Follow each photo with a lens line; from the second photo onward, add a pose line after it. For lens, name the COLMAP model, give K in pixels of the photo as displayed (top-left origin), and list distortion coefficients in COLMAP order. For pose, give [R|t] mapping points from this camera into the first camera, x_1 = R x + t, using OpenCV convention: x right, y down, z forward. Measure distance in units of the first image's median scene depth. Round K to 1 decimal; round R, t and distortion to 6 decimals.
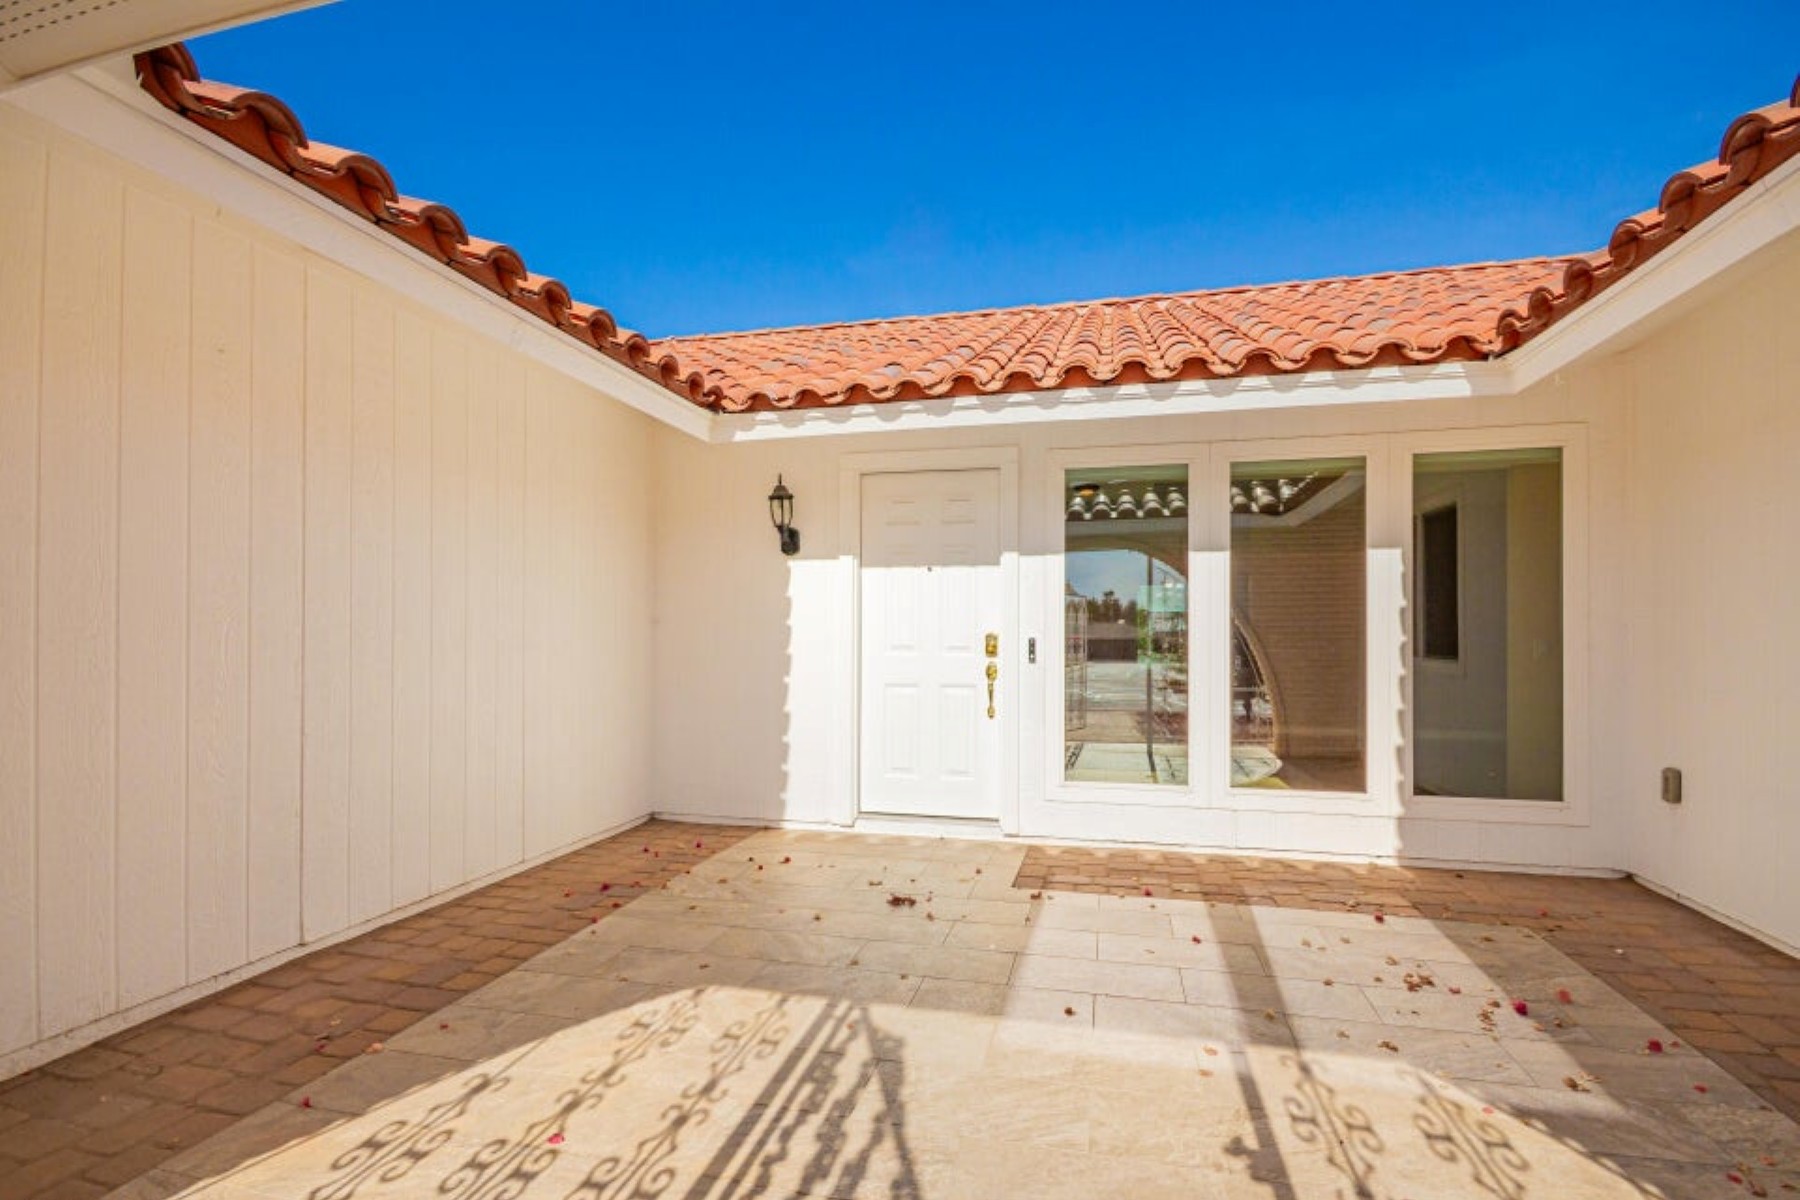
lens RADIAL K [[823.7, 0, 909.9], [0, 823.7, 637.7], [0, 0, 1]] dist [0.003119, -0.000132]
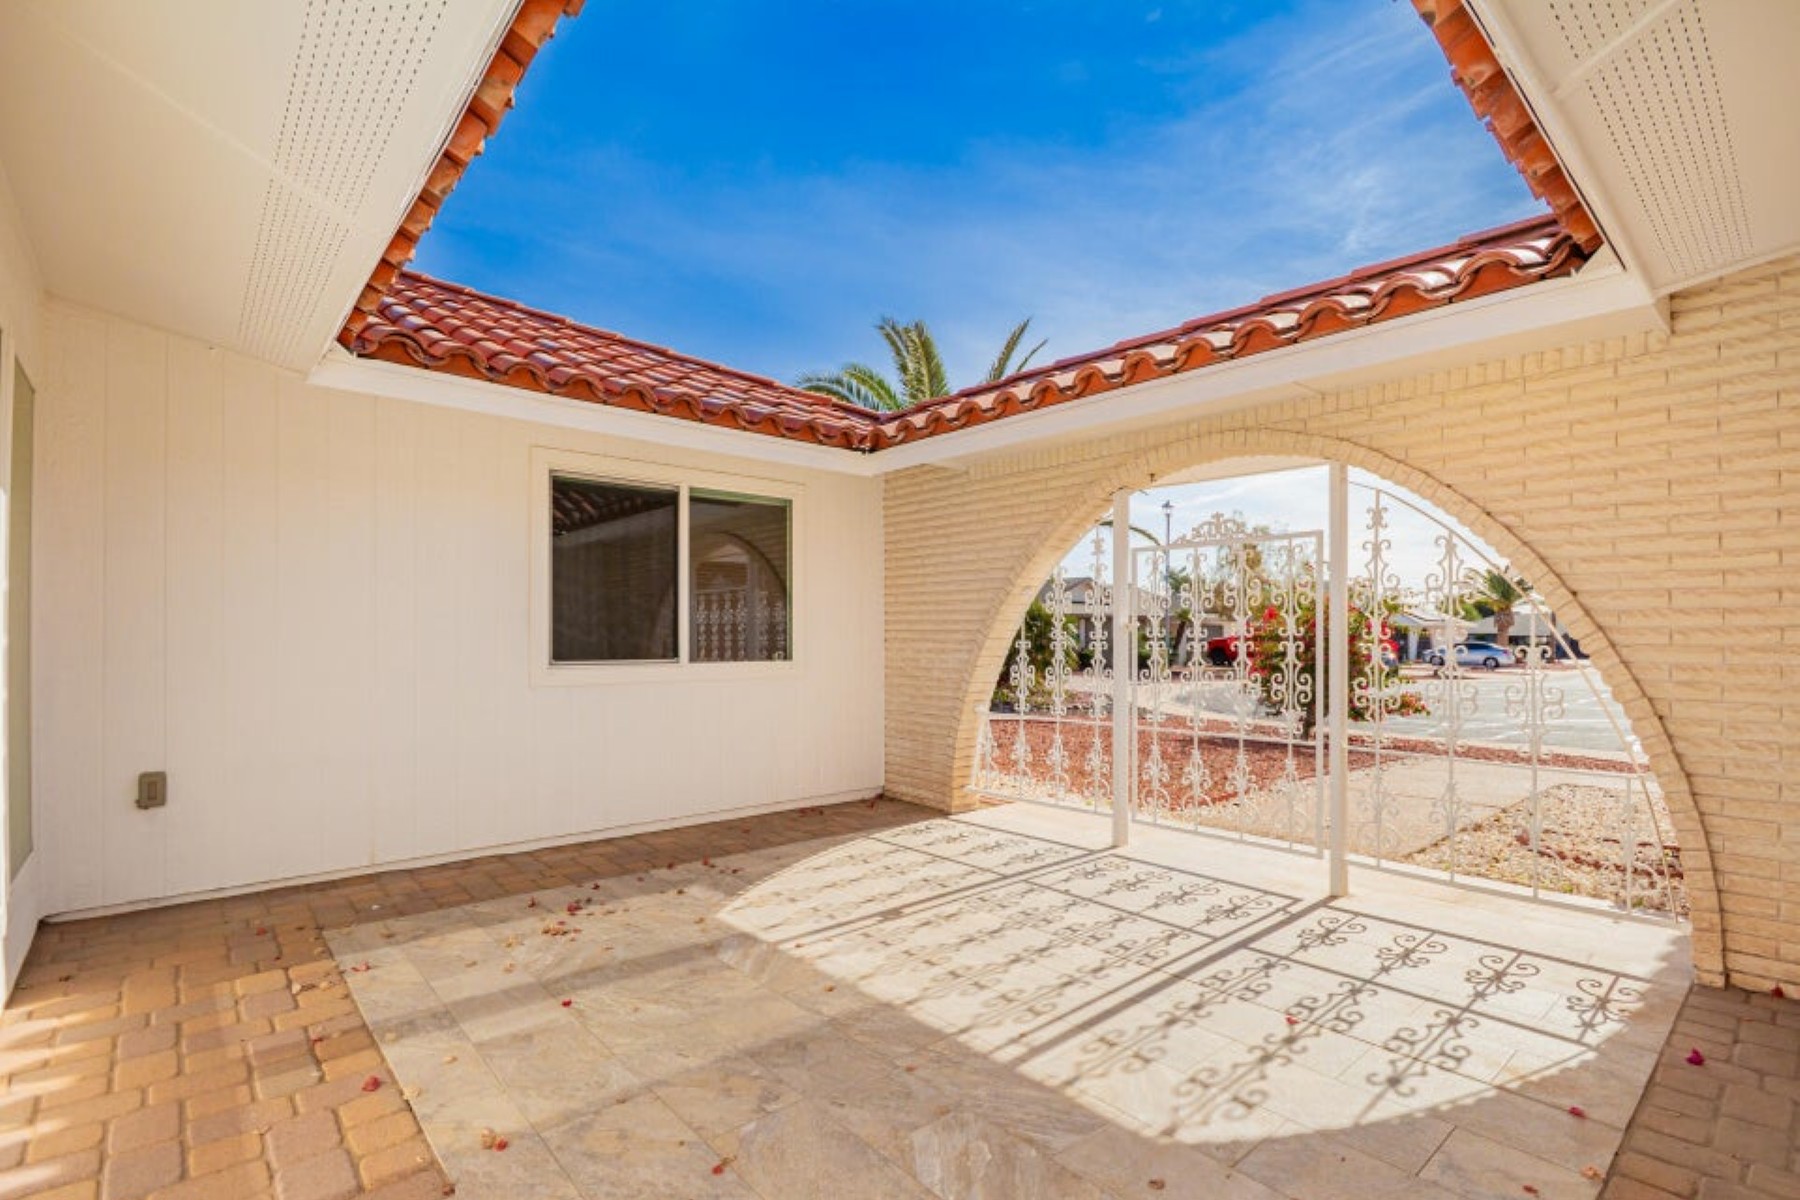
lens RADIAL K [[823.7, 0, 907.0], [0, 823.7, 613.9], [0, 0, 1]] dist [0.003119, -0.000132]
pose [[-0.818664, 0.010356, 0.574180, -0.546101], [-0.002773, 0.999754, -0.021985, -0.013649], [-0.574267, -0.019590, -0.818434, 1.940403]]
